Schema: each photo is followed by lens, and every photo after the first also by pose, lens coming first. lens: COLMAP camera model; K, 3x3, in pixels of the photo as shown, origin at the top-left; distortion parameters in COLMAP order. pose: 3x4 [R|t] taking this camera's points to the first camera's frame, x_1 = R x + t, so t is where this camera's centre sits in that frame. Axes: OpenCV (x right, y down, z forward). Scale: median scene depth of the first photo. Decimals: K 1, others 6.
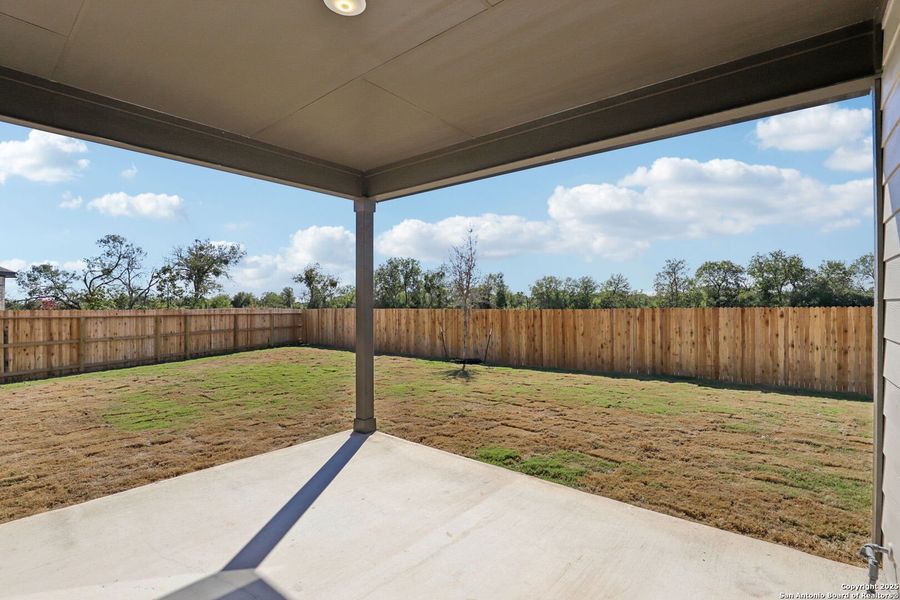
lens RADIAL K [[417.5, 0, 457.7], [0, 417.5, 305.0], [0, 0, 1]] dist [-0.022628, 0.000869]
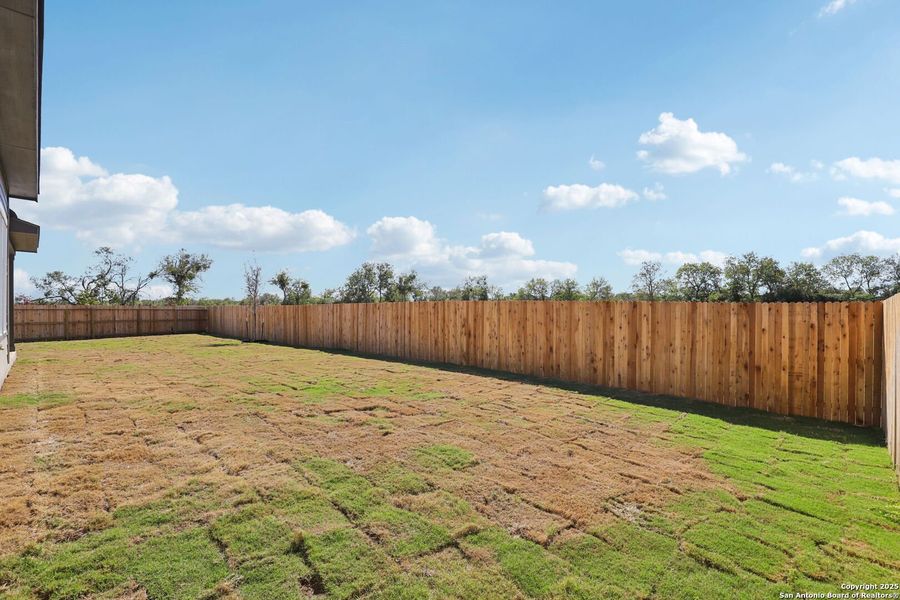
lens RADIAL K [[417.5, 0, 457.7], [0, 417.5, 305.0], [0, 0, 1]] dist [-0.022628, 0.000869]
pose [[0.996629, 0.002335, -0.082007, 0.168966], [-0.002551, 0.999994, -0.002524, 0.002141], [0.082000, 0.002725, 0.996629, -0.076712]]
